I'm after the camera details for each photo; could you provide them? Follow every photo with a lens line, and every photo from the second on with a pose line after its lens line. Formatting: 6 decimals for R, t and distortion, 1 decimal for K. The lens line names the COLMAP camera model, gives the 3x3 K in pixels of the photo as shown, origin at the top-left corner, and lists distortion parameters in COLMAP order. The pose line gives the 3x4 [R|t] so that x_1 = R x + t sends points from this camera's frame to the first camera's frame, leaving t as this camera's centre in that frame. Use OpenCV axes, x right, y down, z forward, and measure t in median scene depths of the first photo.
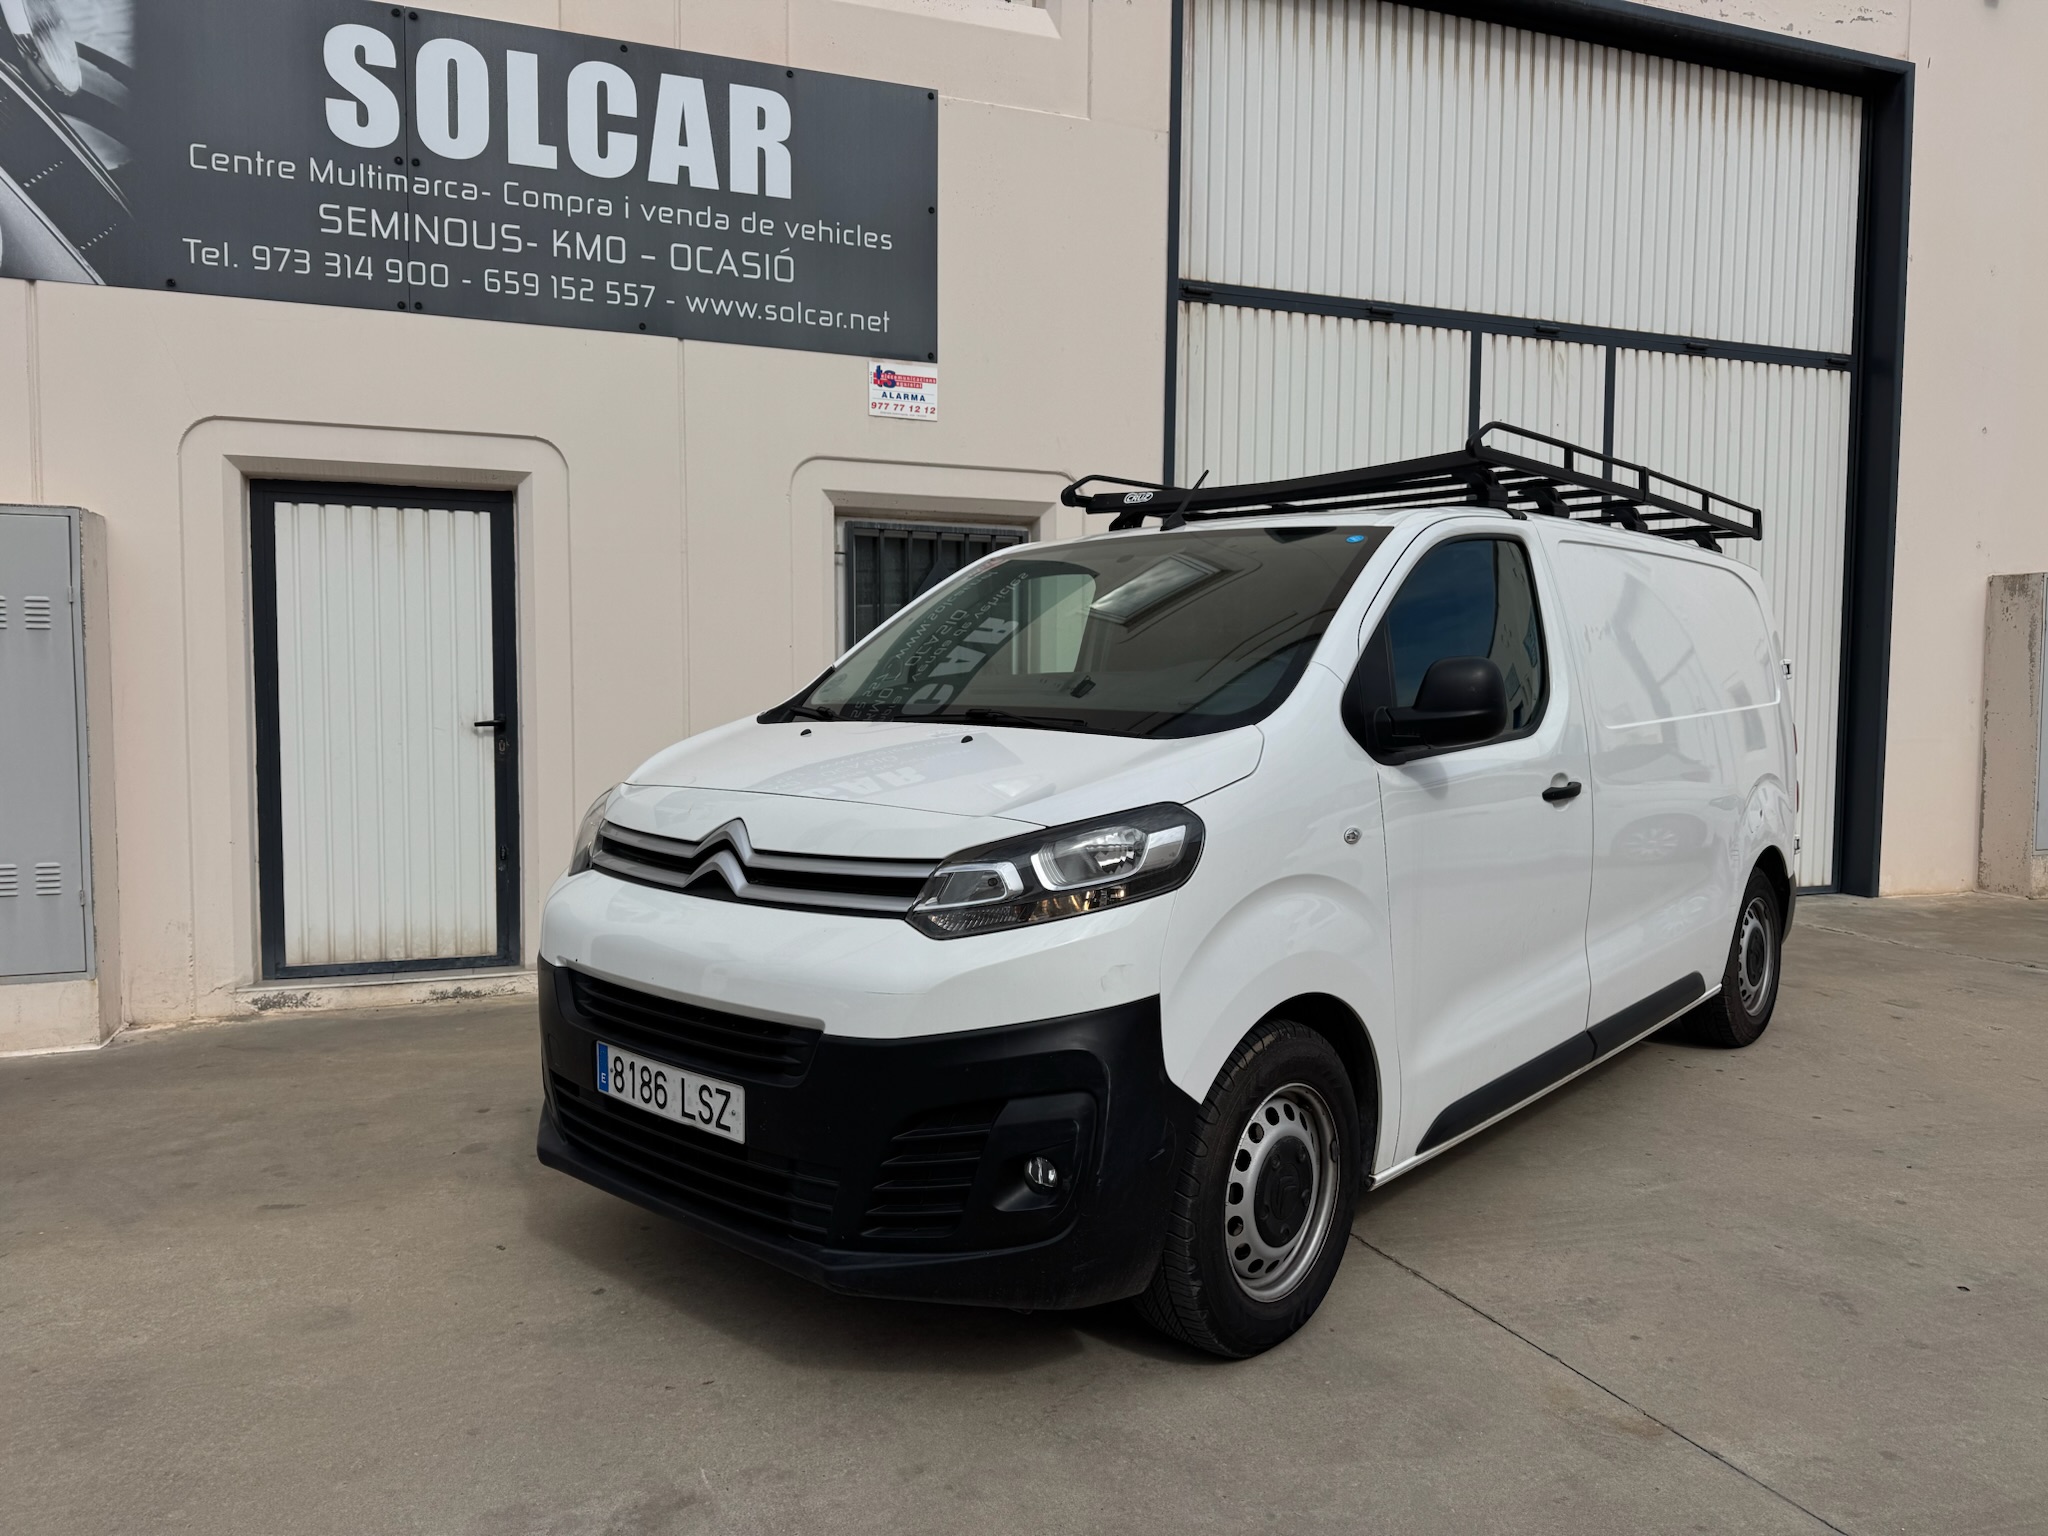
lens RADIAL K [[1452.1, 0, 1036.7], [0, 1452.1, 773.8], [0, 0, 1]] dist [0.002658, -0.011796]
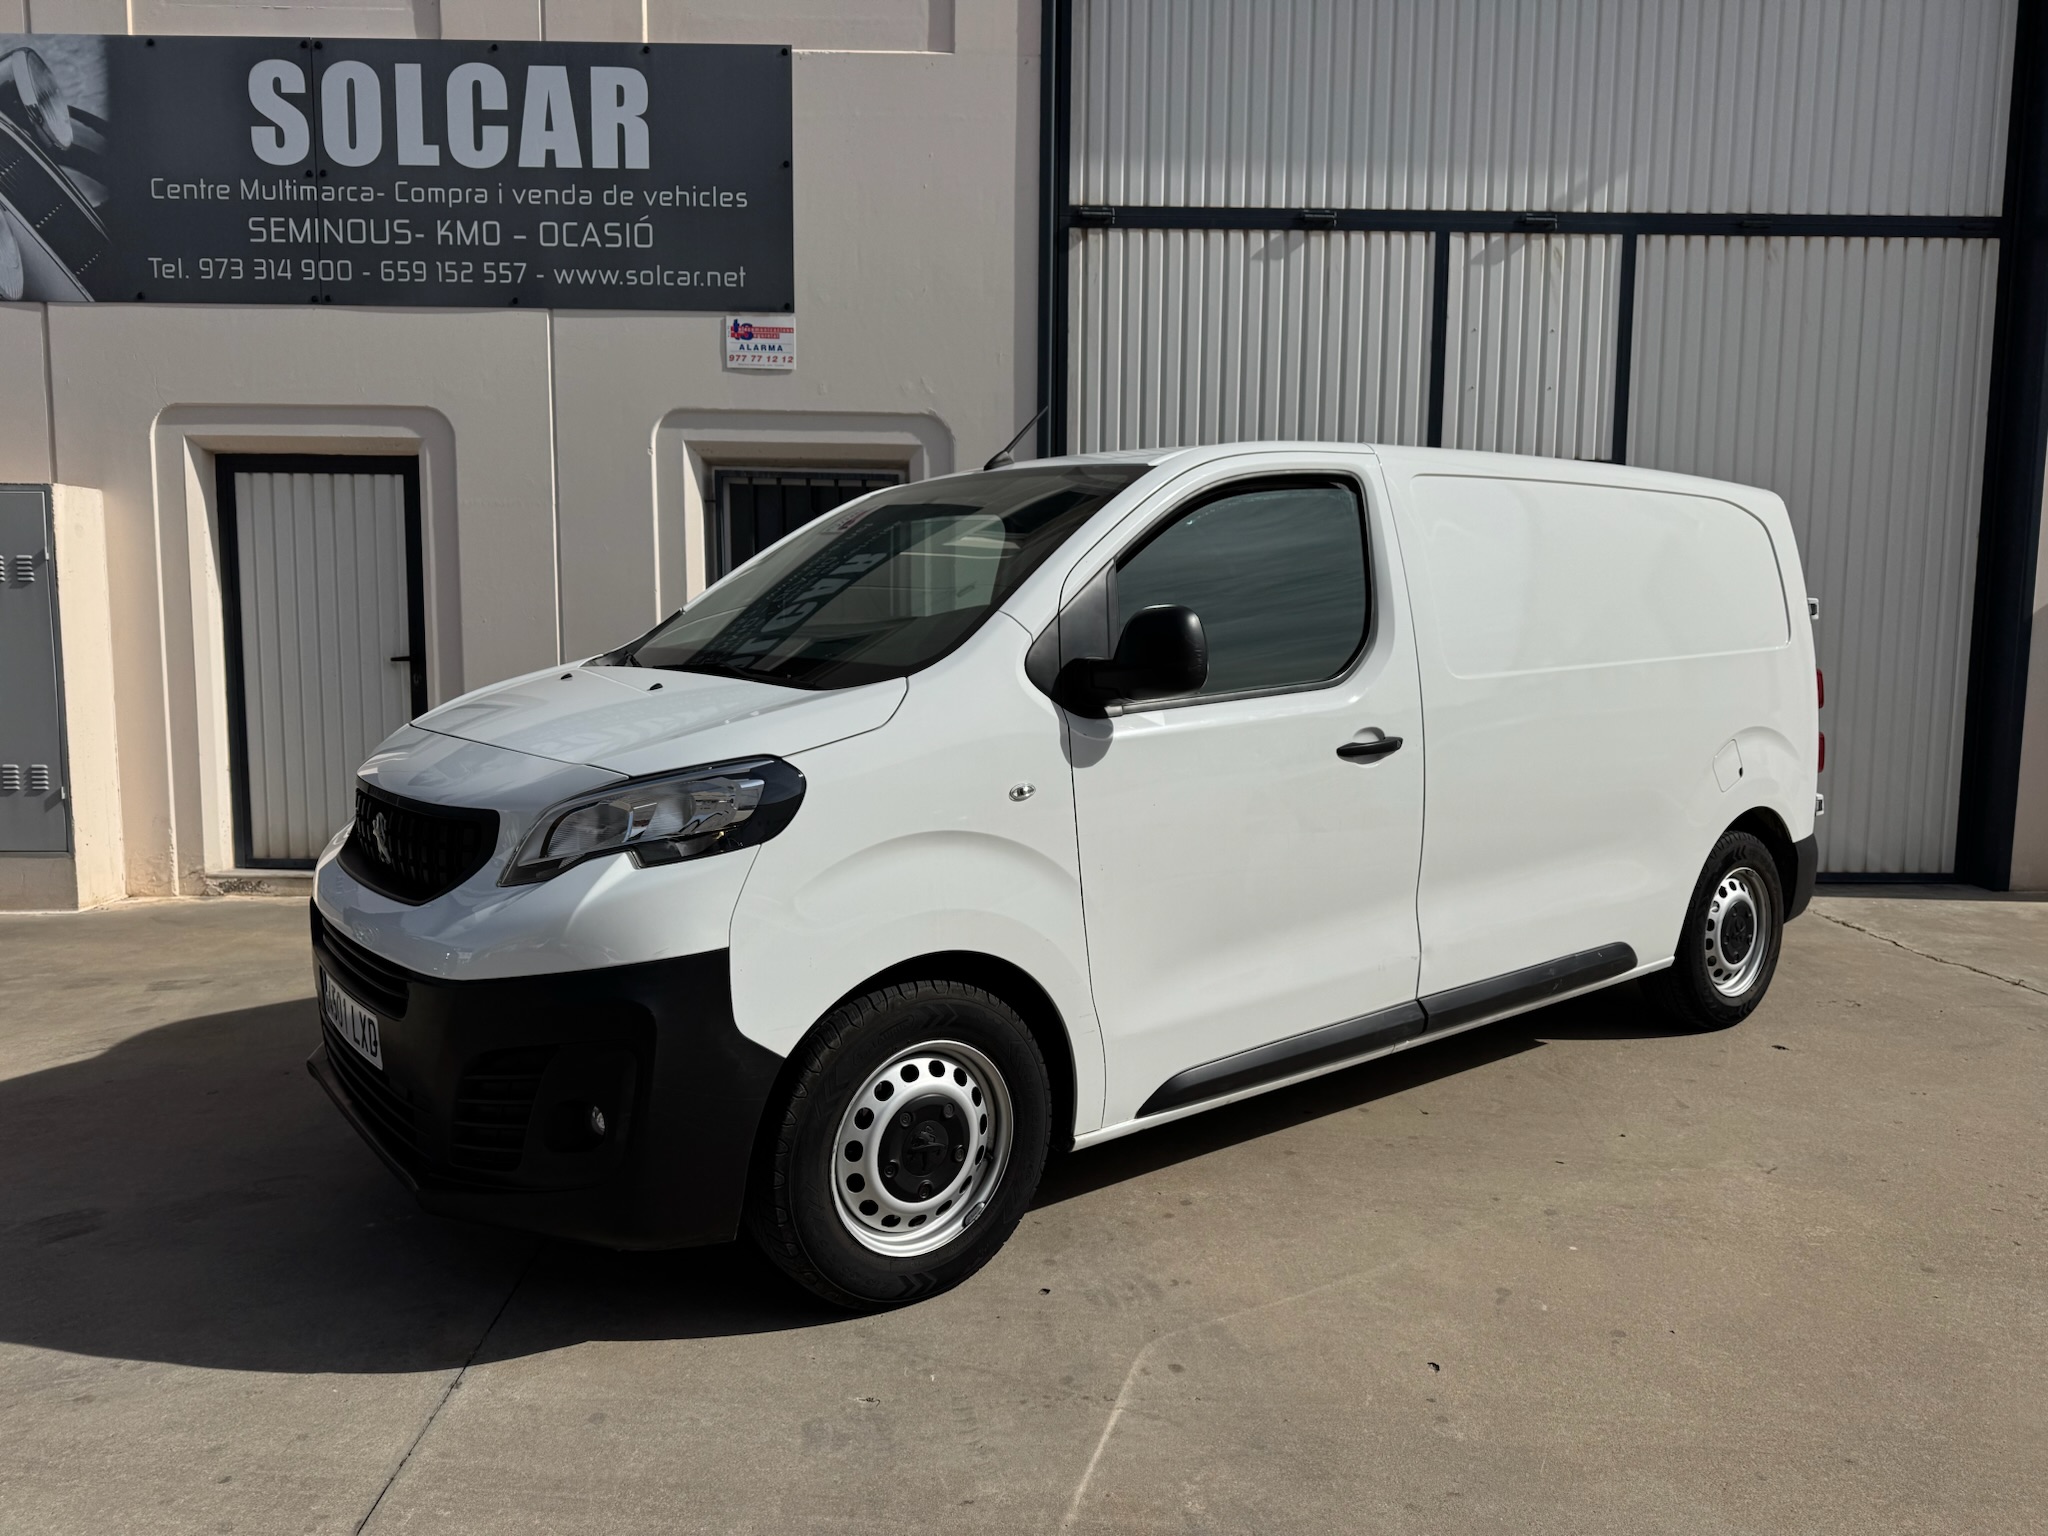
lens RADIAL K [[1452.1, 0, 1049.3], [0, 1452.1, 770.8], [0, 0, 1]] dist [0.002658, -0.011796]
pose [[0.942717, 0.034738, -0.331781, 0.502948], [-0.021492, 0.998822, 0.043511, -0.007053], [0.332902, -0.033888, 0.942352, 0.081358]]
